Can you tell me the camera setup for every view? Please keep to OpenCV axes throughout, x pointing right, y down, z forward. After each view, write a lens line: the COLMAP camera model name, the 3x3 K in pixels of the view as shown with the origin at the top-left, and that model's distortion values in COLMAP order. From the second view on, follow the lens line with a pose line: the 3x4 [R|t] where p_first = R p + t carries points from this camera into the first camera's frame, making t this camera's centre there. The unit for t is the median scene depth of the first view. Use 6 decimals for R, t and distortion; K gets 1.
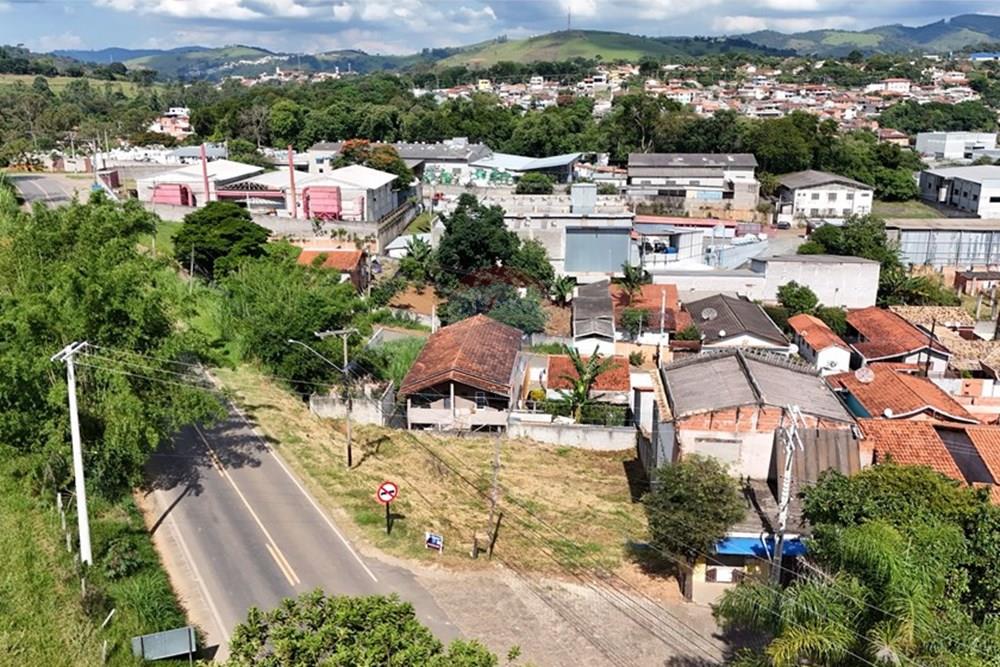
lens RADIAL K [[877.7, 0, 493.6], [0, 877.7, 340.7], [0, 0, 1]] dist [0.061905, -0.064740]
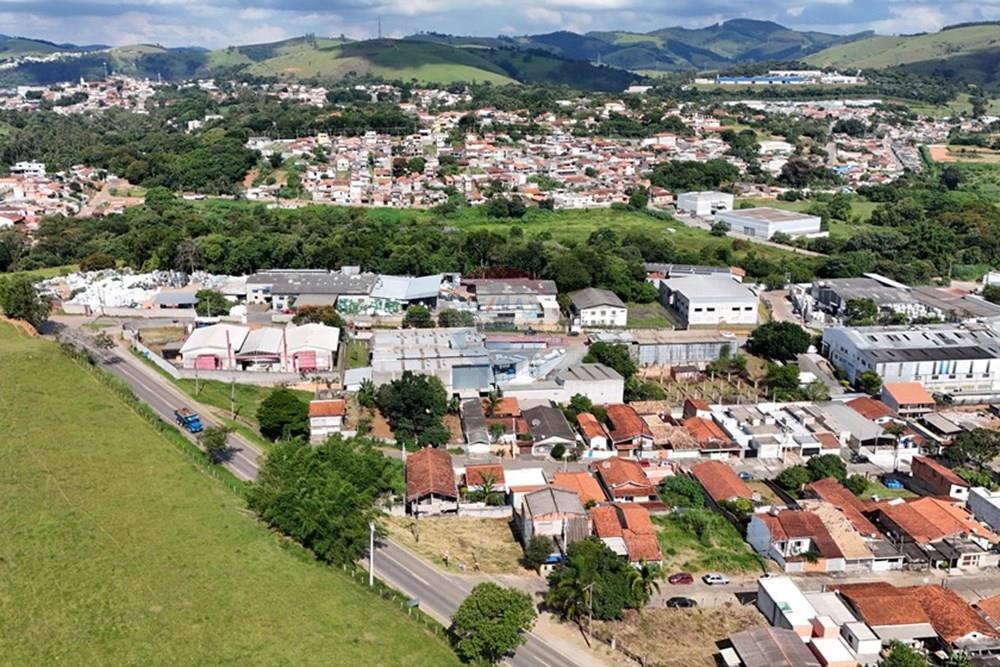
lens RADIAL K [[892.2, 0, 500.0], [0, 892.2, 333.5], [0, 0, 1]] dist [0.123120, -0.222312]
pose [[0.976708, -0.056566, 0.206983, -0.136867], [0.054240, 0.998385, 0.016898, -0.162958], [-0.207604, -0.005277, 0.978199, -0.542517]]
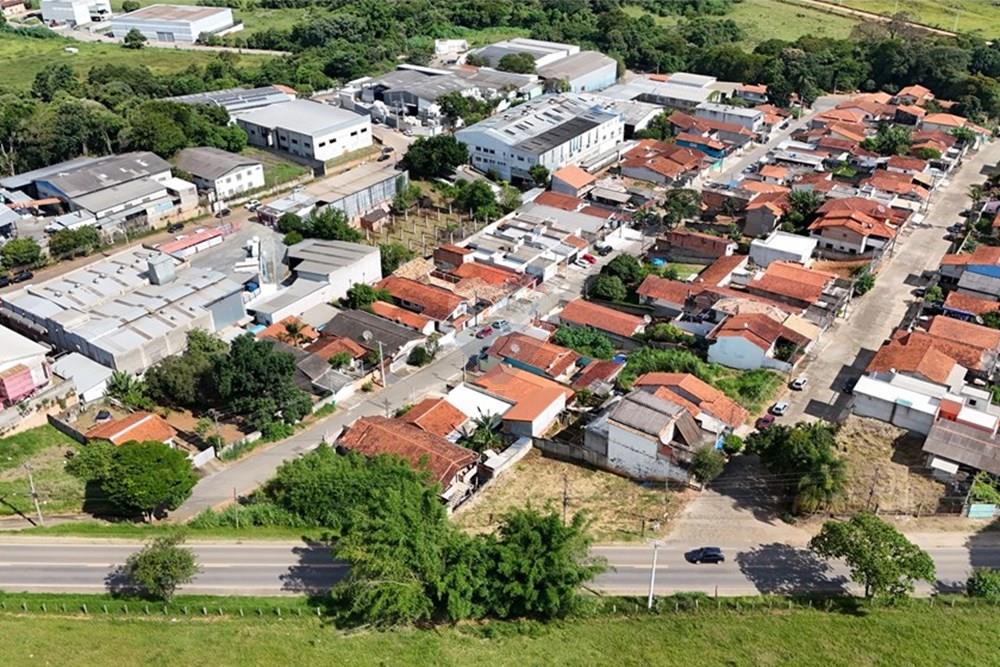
lens RADIAL K [[883.9, 0, 500.4], [0, 883.9, 348.1], [0, 0, 1]] dist [0.082933, -0.100119]
pose [[0.493241, -0.448078, 0.745613, -0.498282], [0.242412, 0.893979, 0.376878, -0.334674], [-0.835434, -0.005146, 0.549567, -0.019279]]
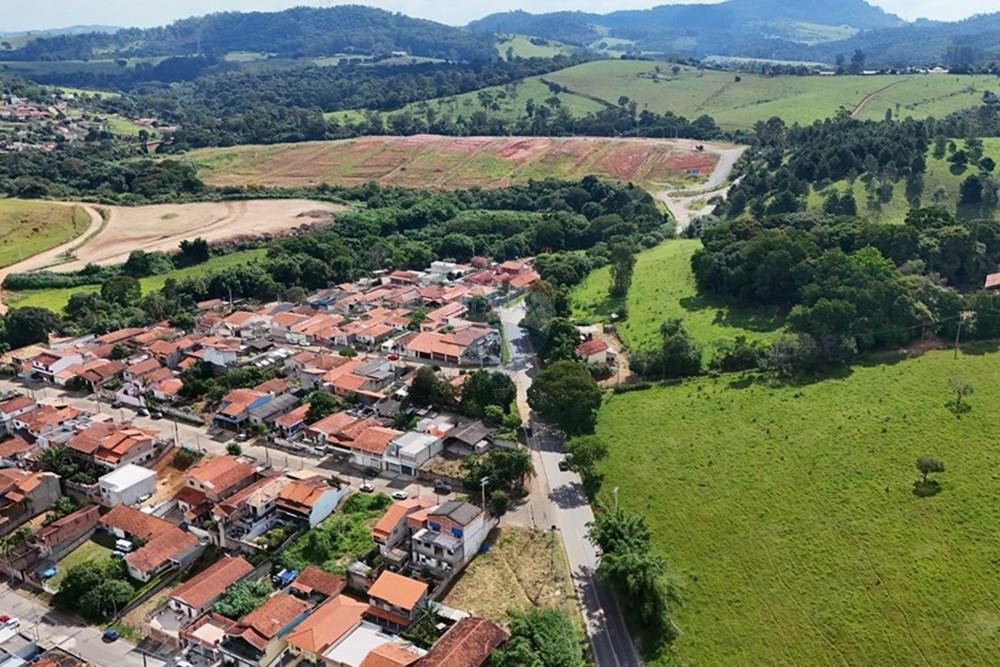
lens RADIAL K [[892.2, 0, 500.0], [0, 892.2, 333.5], [0, 0, 1]] dist [0.123120, -0.222312]
pose [[-0.905389, -0.129953, 0.404206, -0.371991], [0.124631, 0.828726, 0.545601, -0.742122], [-0.405879, 0.544358, -0.734123, 0.931952]]
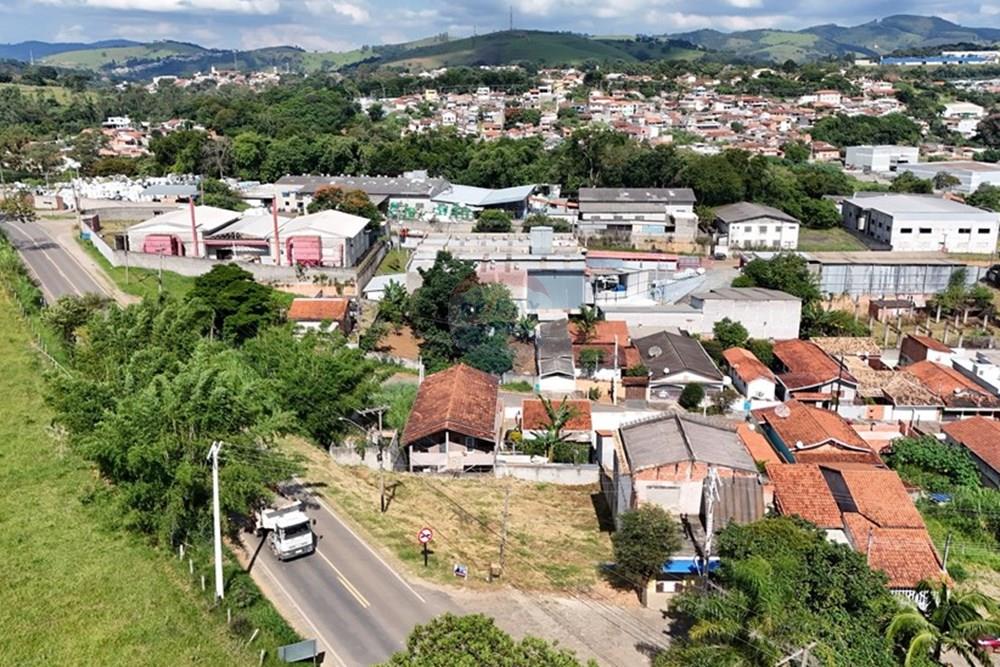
lens RADIAL K [[897.5, 0, 504.2], [0, 897.5, 334.5], [0, 0, 1]] dist [0.075586, -0.093786]
pose [[0.997213, -0.018386, 0.072312, -0.022928], [0.018845, 0.999806, -0.005665, -0.031501], [-0.072194, 0.007012, 0.997366, -0.098485]]
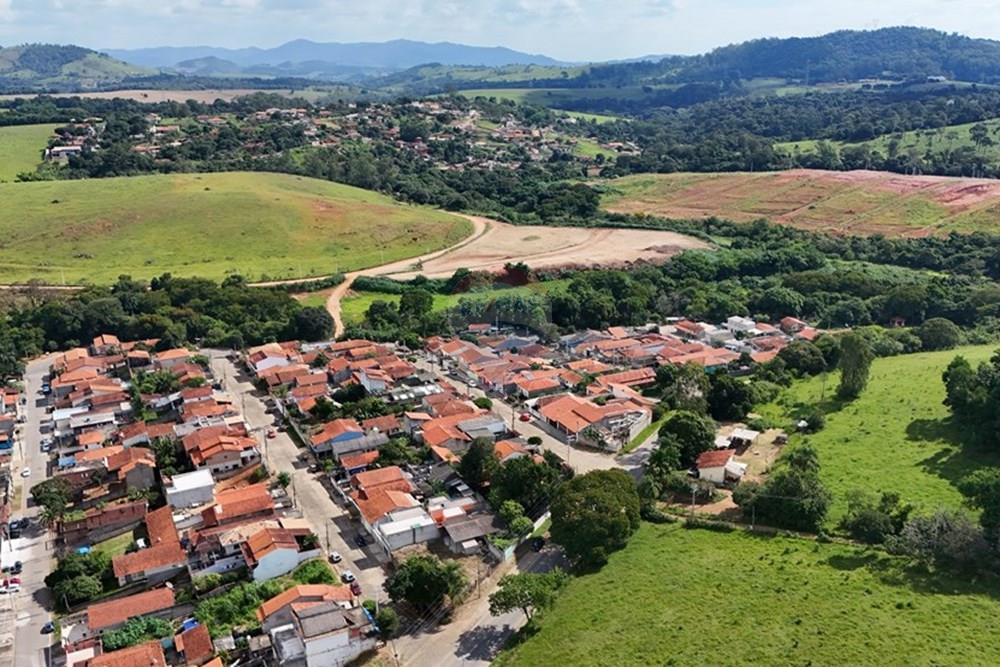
lens RADIAL K [[883.9, 0, 500.4], [0, 883.9, 348.1], [0, 0, 1]] dist [0.082933, -0.100119]
pose [[-0.521176, -0.252515, 0.815237, -0.691240], [0.253227, 0.866457, 0.430266, -0.570898], [-0.815016, 0.430685, -0.387633, 0.363849]]
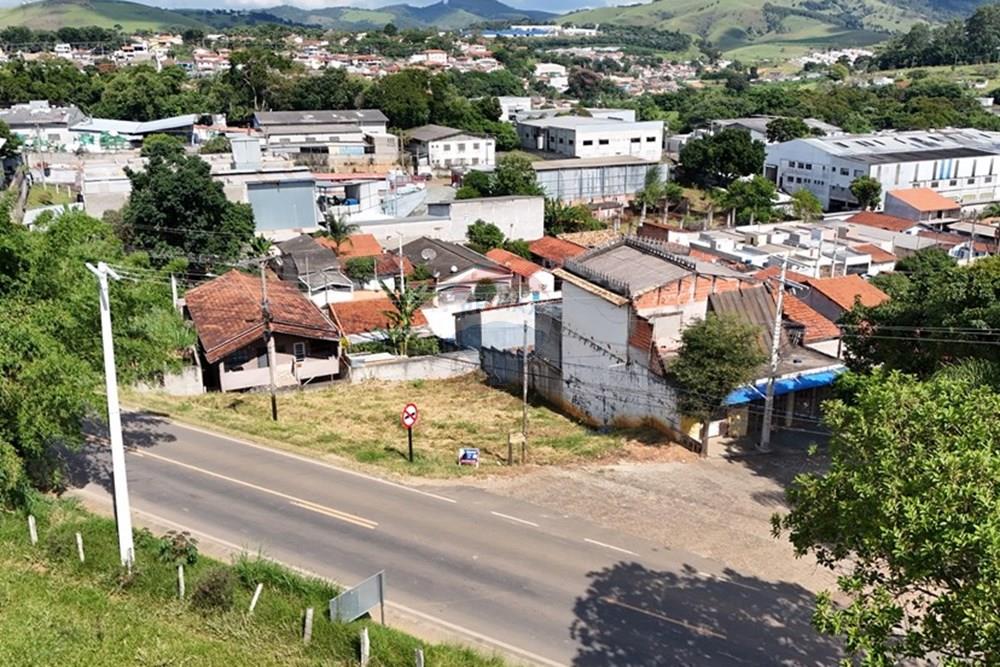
lens RADIAL K [[883.9, 0, 500.4], [0, 883.9, 348.1], [0, 0, 1]] dist [0.082933, -0.100119]
pose [[0.871948, -0.155487, 0.464252, -0.108291], [0.142585, 0.987774, 0.063024, 0.015126], [-0.468376, 0.011241, 0.883458, 0.040947]]
